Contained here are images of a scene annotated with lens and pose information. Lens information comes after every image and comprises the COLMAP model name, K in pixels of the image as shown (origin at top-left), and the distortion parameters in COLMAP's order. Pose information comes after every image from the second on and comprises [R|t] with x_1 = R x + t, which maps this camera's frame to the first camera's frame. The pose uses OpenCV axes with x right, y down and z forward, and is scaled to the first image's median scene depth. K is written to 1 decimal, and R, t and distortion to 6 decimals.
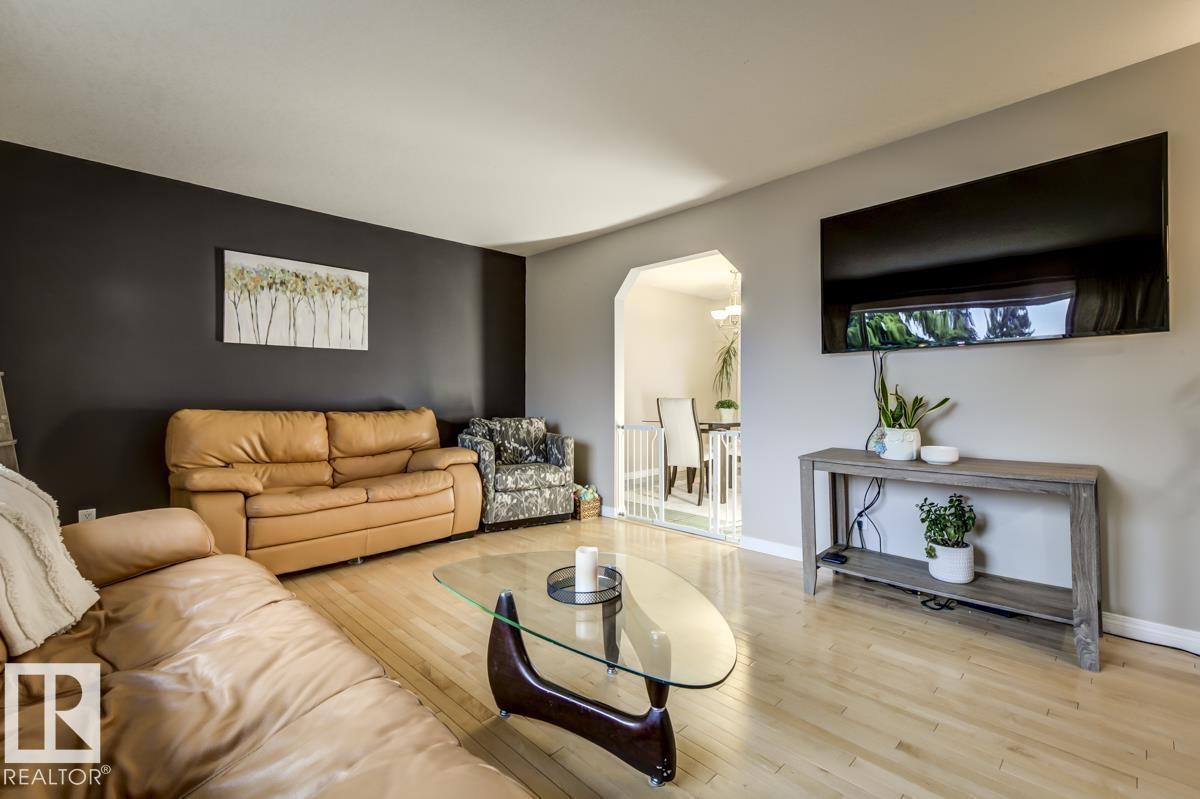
lens RADIAL K [[520.0, 0, 604.9], [0, 520.0, 395.2], [0, 0, 1]] dist [0.000971, 0.000222]
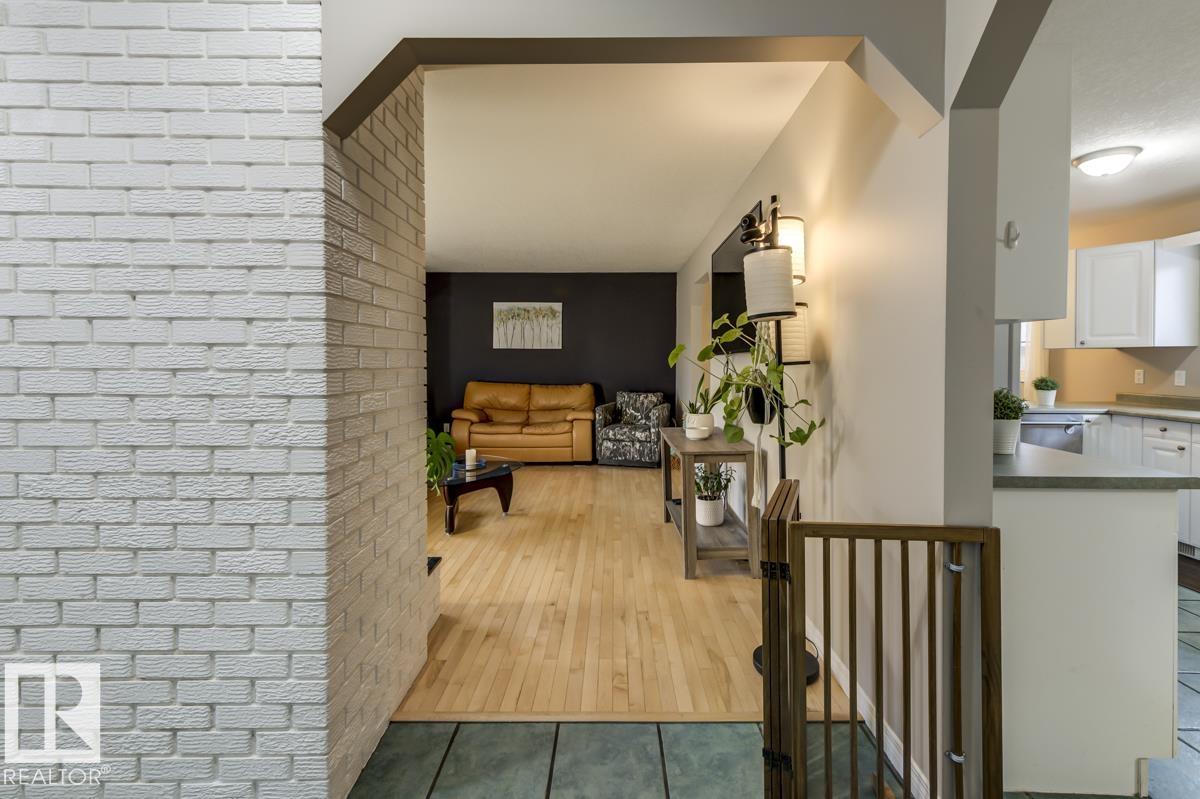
lens RADIAL K [[555.2, 0, 618.1], [0, 555.2, 371.5], [0, 0, 1]] dist [0.015894, 0.000231]
pose [[0.701015, 0.016717, -0.712950, 1.005718], [-0.007247, 0.999841, 0.016318, -0.046051], [0.713109, -0.006272, 0.701025, -0.135510]]
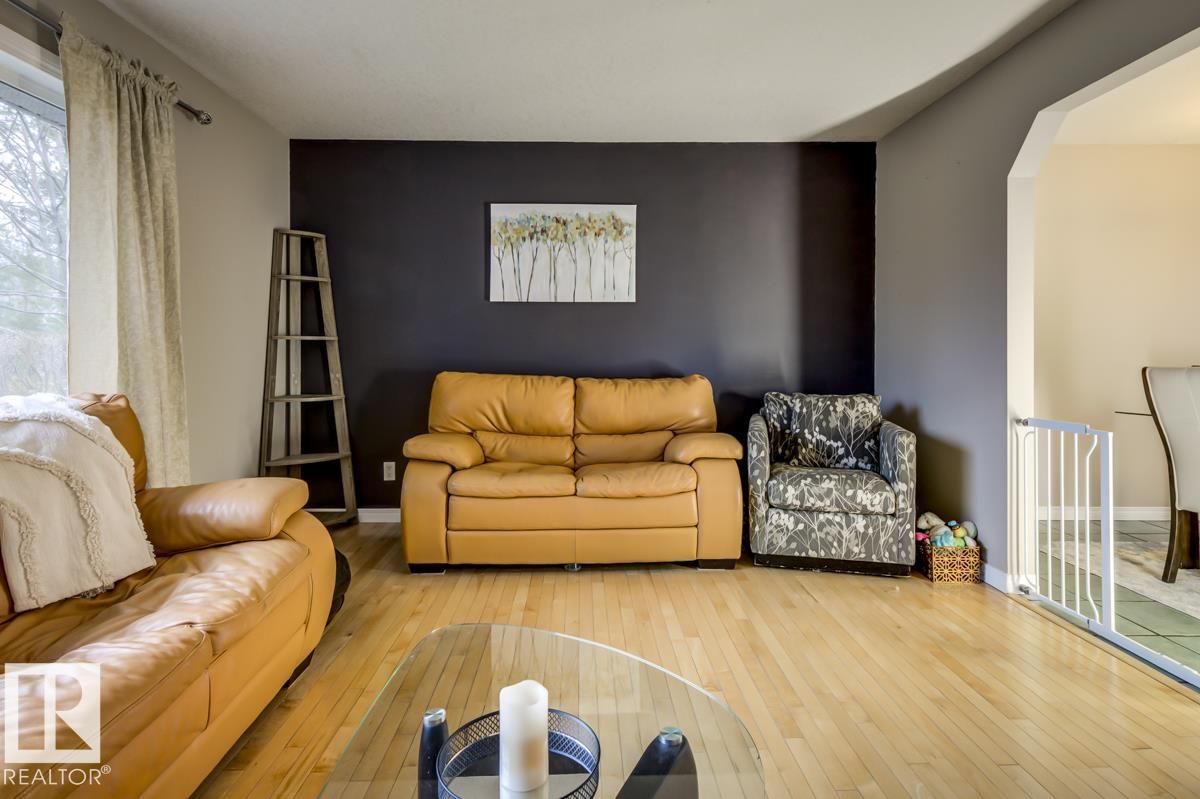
lens RADIAL K [[625.6, 0, 603.1], [0, 625.6, 353.1], [0, 0, 1]] dist [0.014258, -0.002929]
pose [[0.724823, 0.000991, -0.688934, 0.181266], [-0.005063, 0.999980, -0.003888, -0.003605], [0.688916, 0.006306, 0.724814, 0.283636]]
